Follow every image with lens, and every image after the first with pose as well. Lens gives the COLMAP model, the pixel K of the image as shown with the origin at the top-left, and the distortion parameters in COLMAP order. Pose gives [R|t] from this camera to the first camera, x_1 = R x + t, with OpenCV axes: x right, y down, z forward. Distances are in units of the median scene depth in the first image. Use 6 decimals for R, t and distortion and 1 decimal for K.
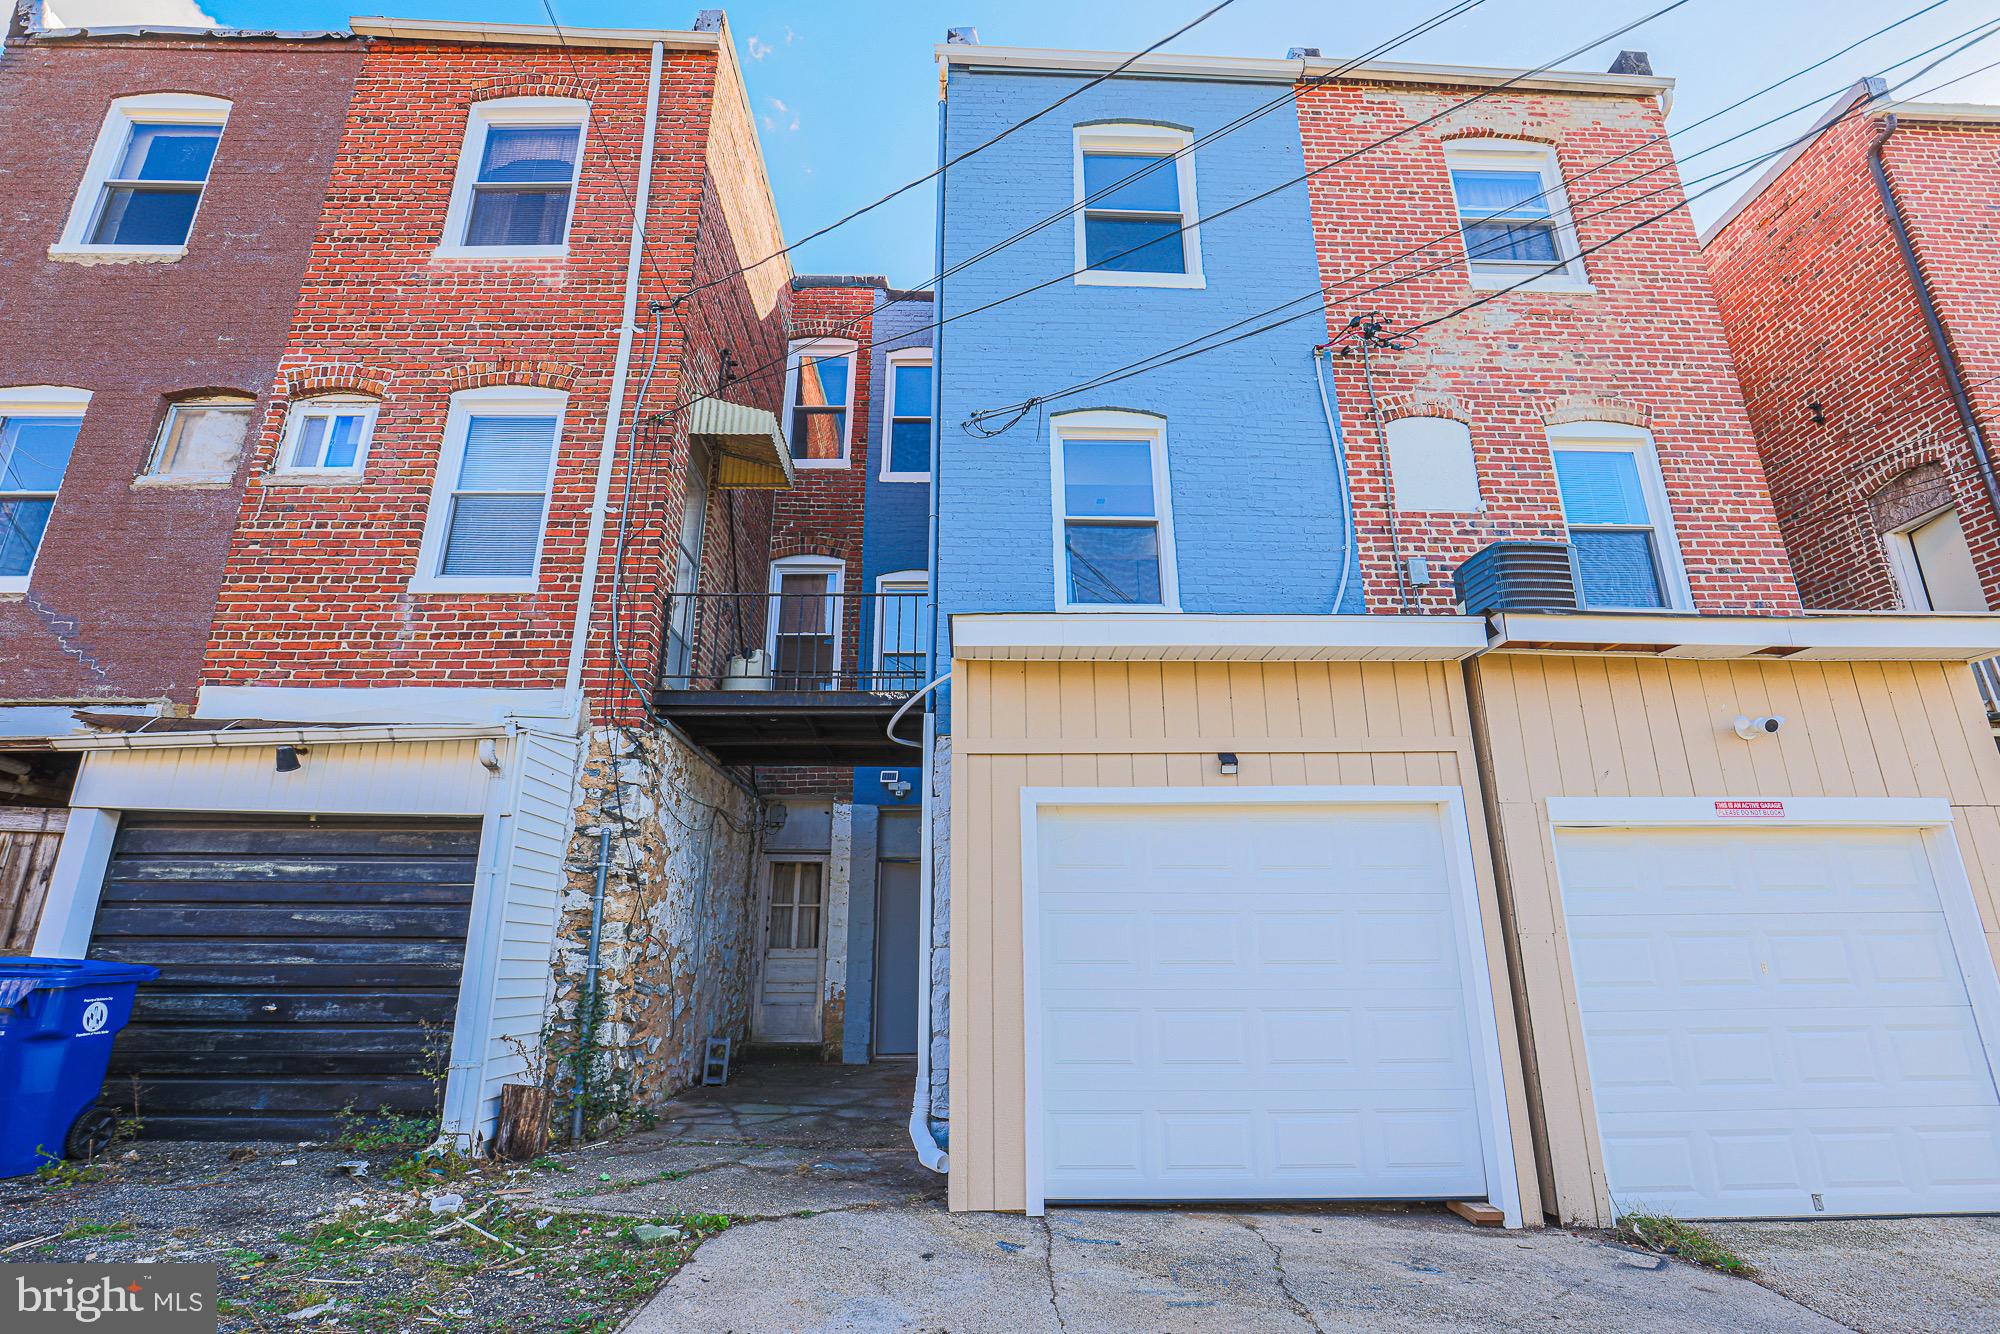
lens RADIAL K [[956.8, 0, 953.2], [0, 956.8, 669.3], [0, 0, 1]] dist [-0.051746, 0.015359]
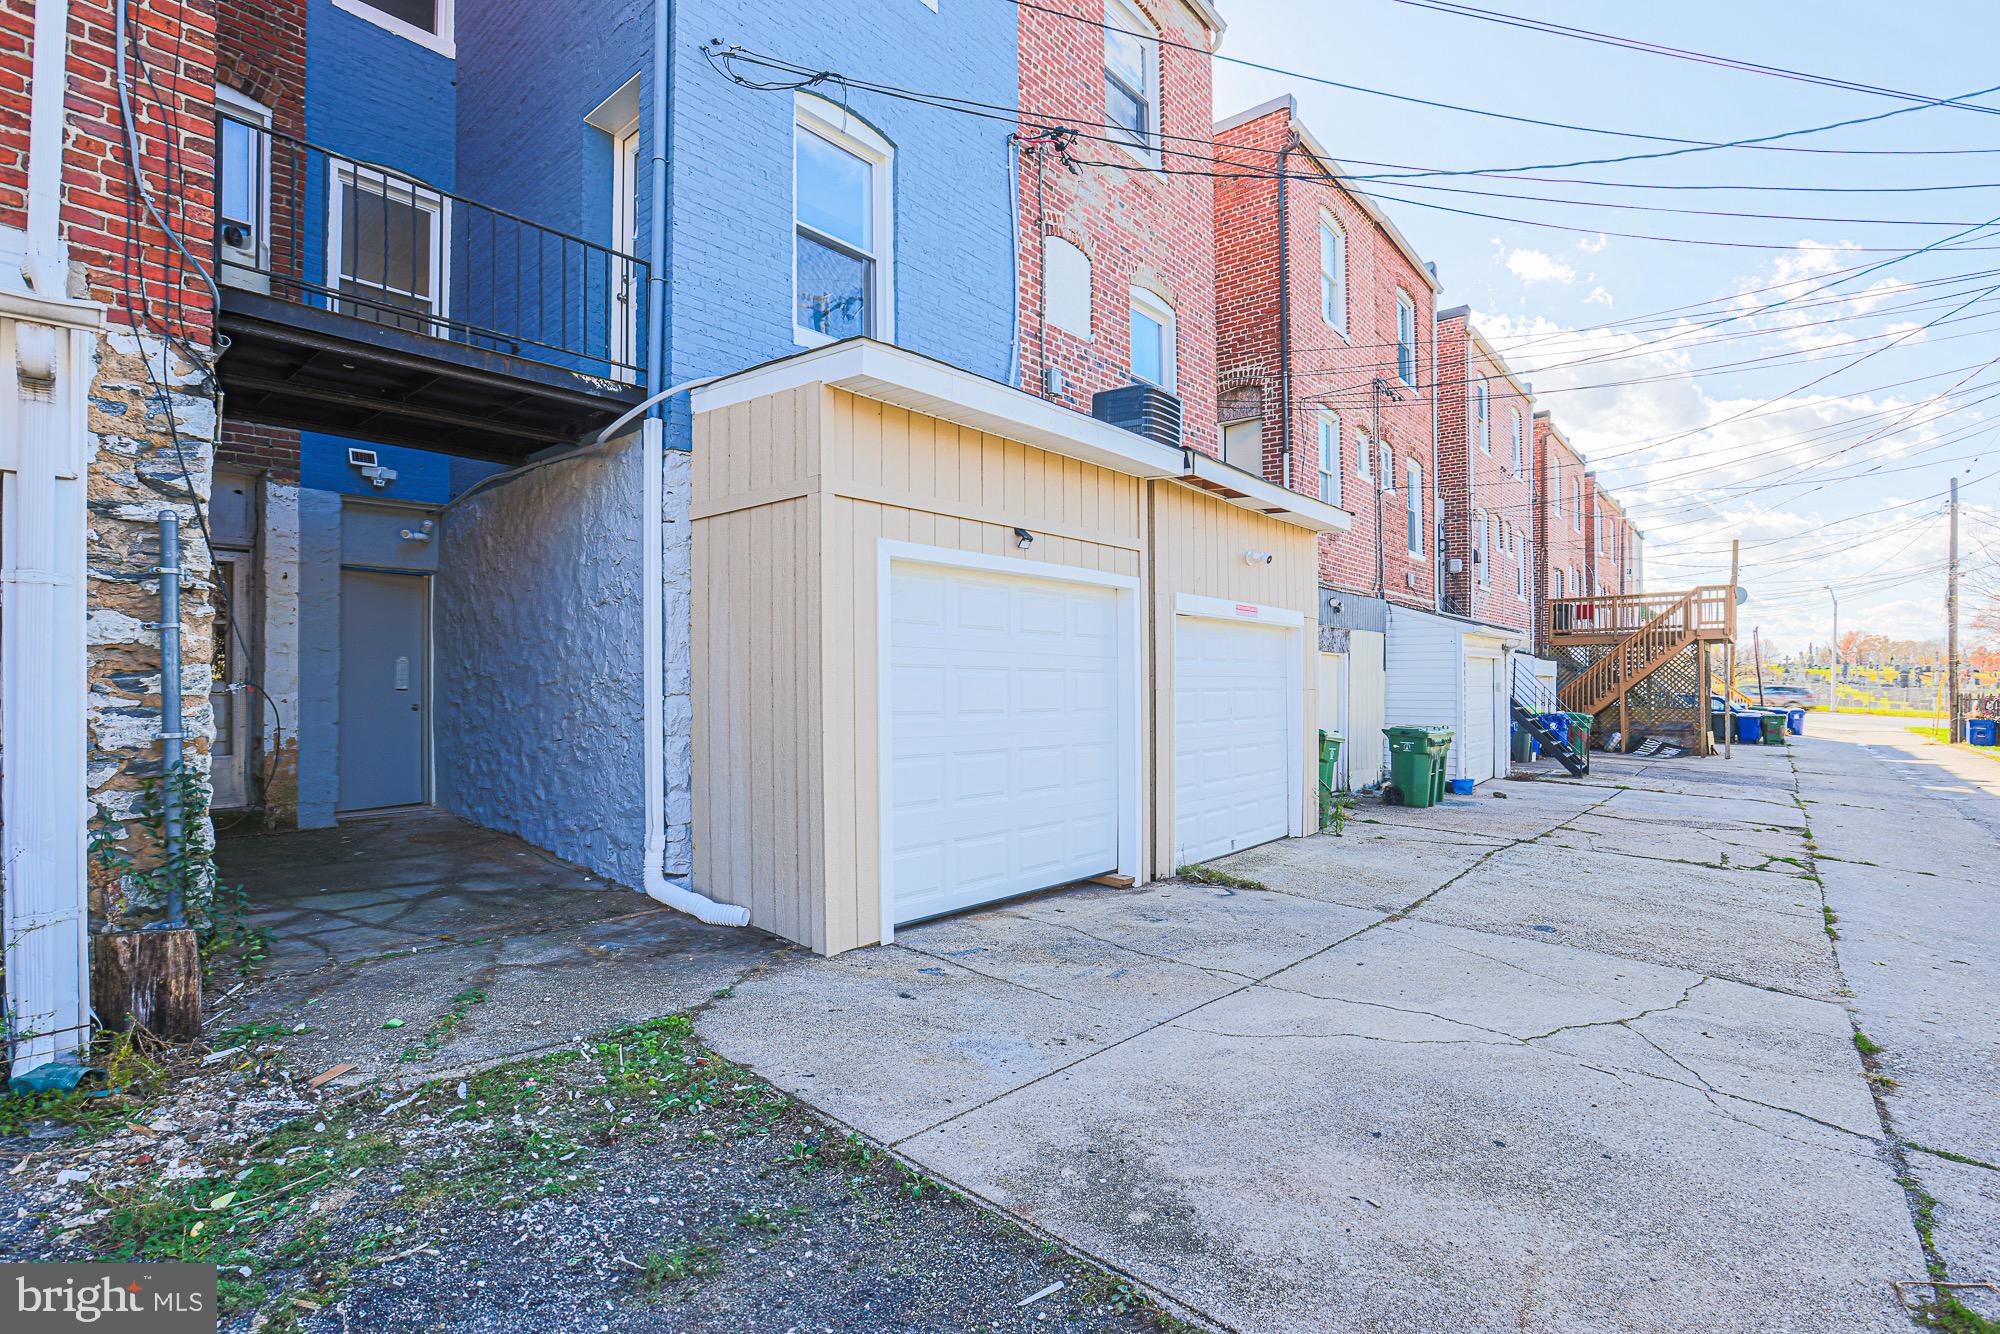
lens RADIAL K [[956.8, 0, 1003.4], [0, 956.8, 669.3], [0, 0, 1]] dist [-0.051746, 0.015359]
pose [[0.643407, 0.007913, 0.765484, -0.437399], [-0.229067, 0.956120, 0.182653, 0.034608], [-0.730449, -0.292867, 0.616987, 0.216107]]
